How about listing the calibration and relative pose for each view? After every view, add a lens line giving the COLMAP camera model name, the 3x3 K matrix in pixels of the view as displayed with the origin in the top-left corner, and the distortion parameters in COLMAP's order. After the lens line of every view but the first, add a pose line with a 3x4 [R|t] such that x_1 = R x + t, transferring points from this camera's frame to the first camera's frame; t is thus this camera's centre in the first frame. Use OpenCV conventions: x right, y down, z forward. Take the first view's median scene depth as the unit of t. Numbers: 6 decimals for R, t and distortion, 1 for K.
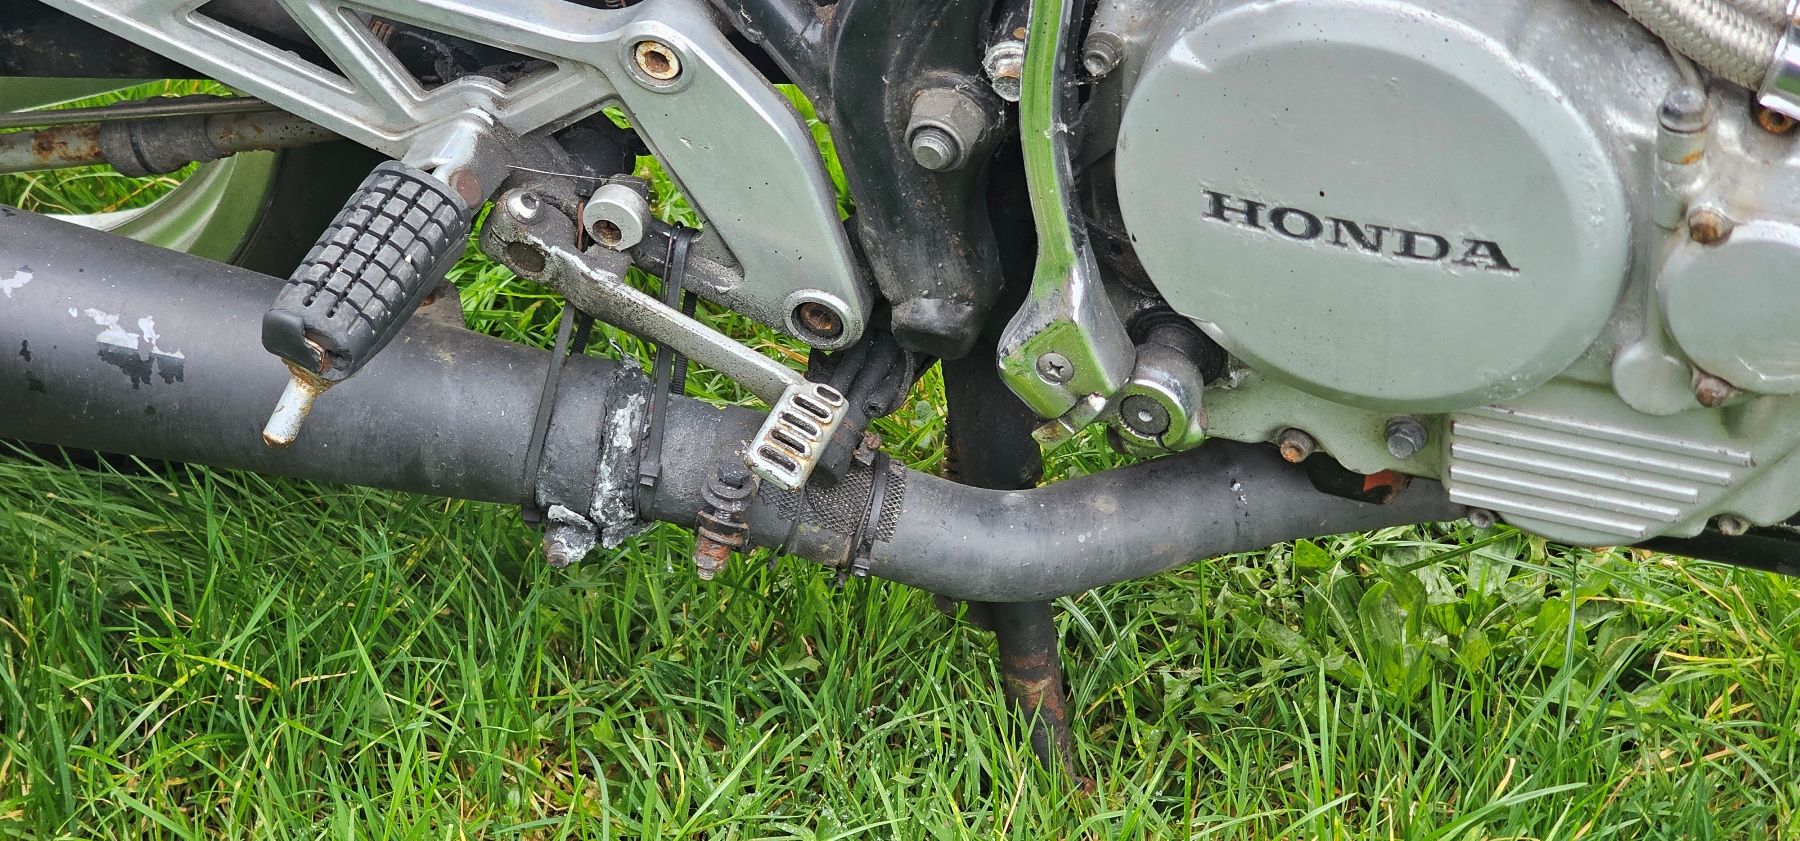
lens RADIAL K [[3577.2, 0, 906.0], [0, 3577.2, 418.7], [0, 0, 1]] dist [-0.057827, 0.000000]
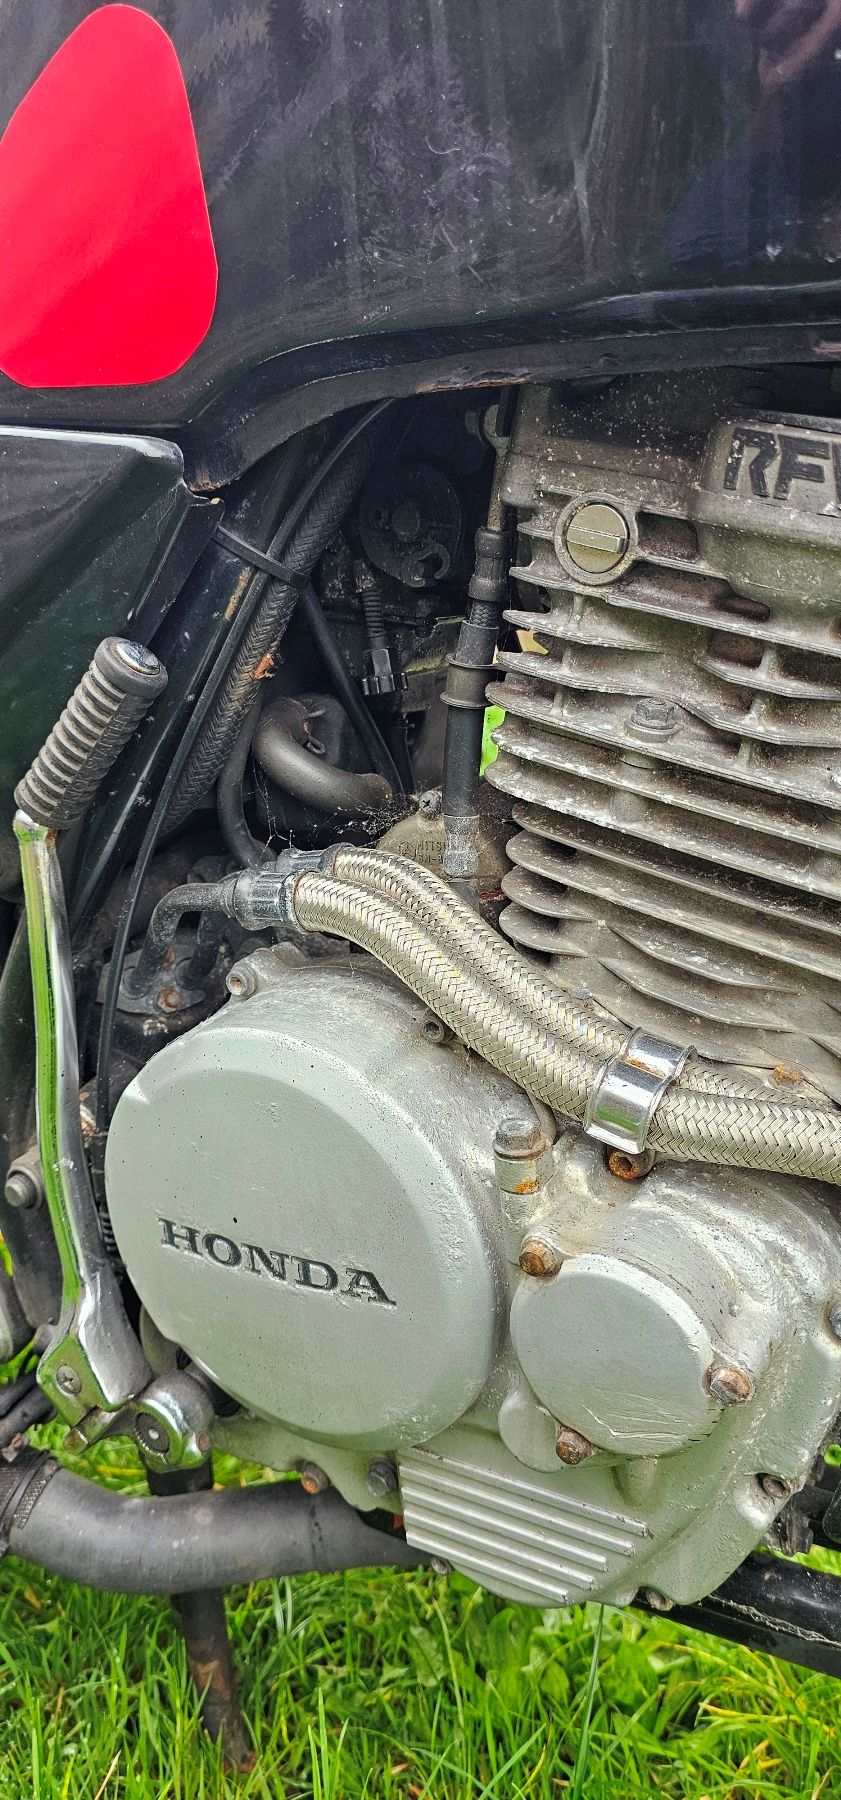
lens RADIAL K [[1232.4, 0, 436.0], [0, 1232.4, 887.7], [0, 0, 1]] dist [0.063179, -0.072072]
pose [[0.985314, 0.022015, -0.169327, 0.240550], [-0.092754, 0.901598, -0.422513, 0.002090], [0.143364, 0.432014, 0.890399, 0.607797]]
